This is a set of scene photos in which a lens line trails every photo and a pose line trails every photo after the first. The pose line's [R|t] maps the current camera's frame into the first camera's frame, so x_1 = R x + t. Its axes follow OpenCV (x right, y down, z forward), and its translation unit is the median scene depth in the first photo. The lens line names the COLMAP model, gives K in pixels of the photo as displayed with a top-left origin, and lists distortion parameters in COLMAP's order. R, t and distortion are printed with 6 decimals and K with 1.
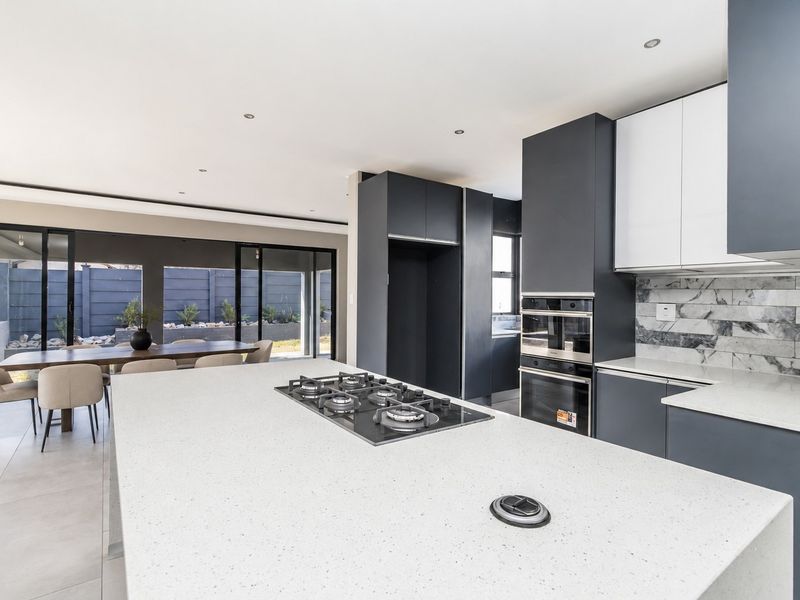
lens RADIAL K [[423.7, 0, 396.8], [0, 423.7, 299.3], [0, 0, 1]] dist [-0.006861, 0.000045]
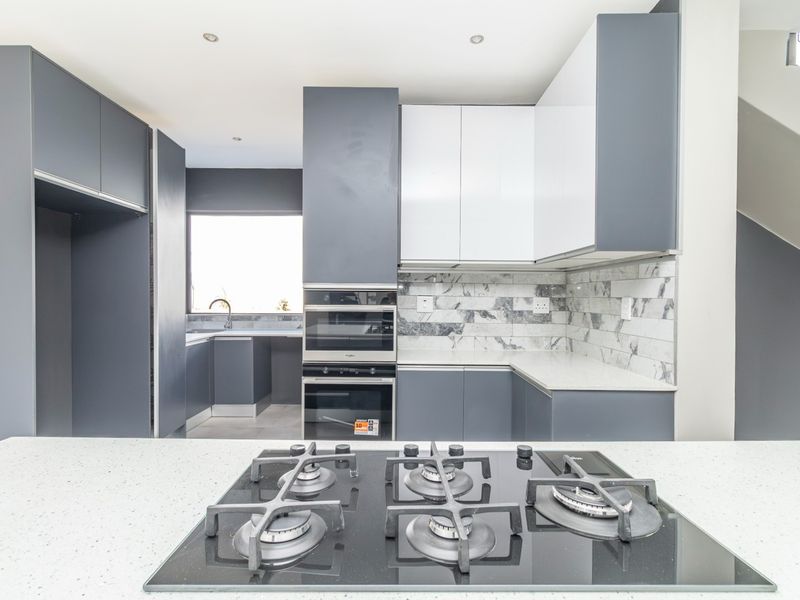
lens RADIAL K [[423.7, 0, 399.8], [0, 423.7, 302.2], [0, 0, 1]] dist [-0.006861, 0.000045]
pose [[0.557892, -0.019088, 0.829694, -0.285158], [0.004483, 0.999790, 0.019987, 0.003569], [-0.829901, -0.007431, 0.557861, 0.457268]]
